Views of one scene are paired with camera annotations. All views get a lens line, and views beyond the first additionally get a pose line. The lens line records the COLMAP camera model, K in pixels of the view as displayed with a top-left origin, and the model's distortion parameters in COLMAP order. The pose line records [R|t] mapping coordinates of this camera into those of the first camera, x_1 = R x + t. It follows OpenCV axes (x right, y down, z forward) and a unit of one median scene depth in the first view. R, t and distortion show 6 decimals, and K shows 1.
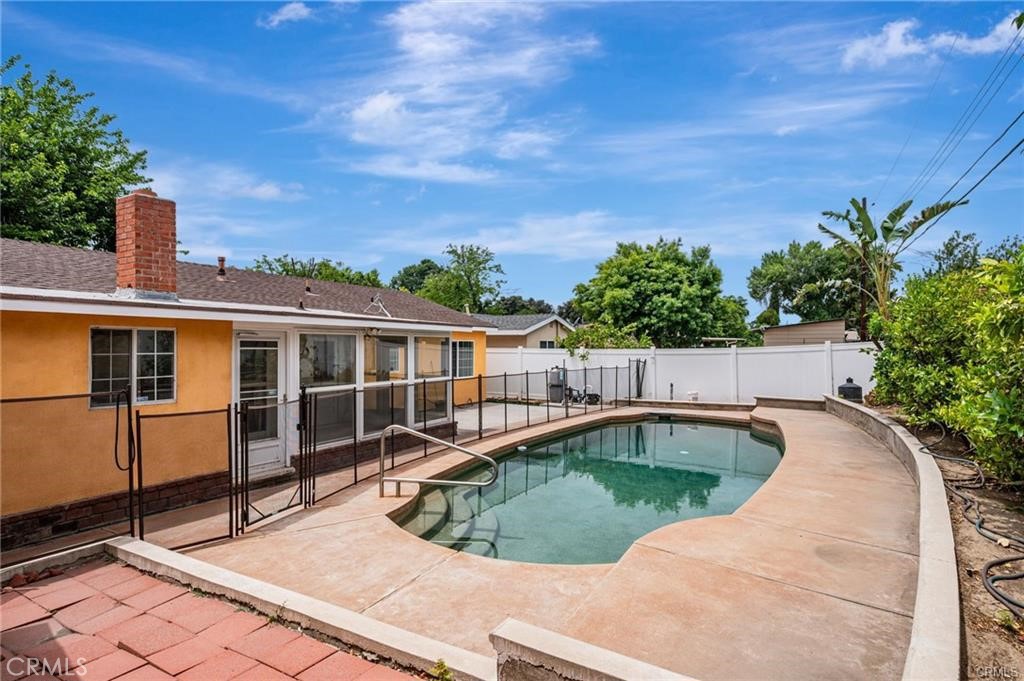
lens RADIAL K [[531.9, 0, 512.0], [0, 531.9, 340.5], [0, 0, 1]] dist [0.000872, 0.000148]
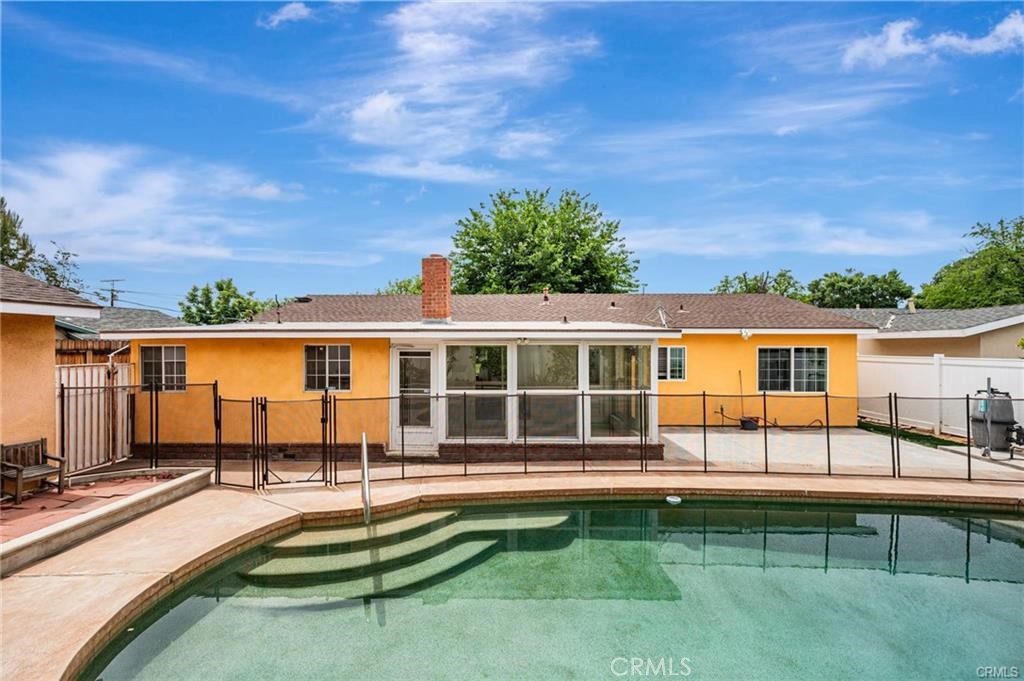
lens RADIAL K [[399.2, 0, 512.8], [0, 399.2, 350.3], [0, 0, 1]] dist [-0.000025, -0.000327]
pose [[0.482803, -0.000725, -0.875729, 0.491370], [0.010472, 0.999933, 0.004946, -0.004501], [0.875667, -0.011559, 0.482778, 0.700845]]
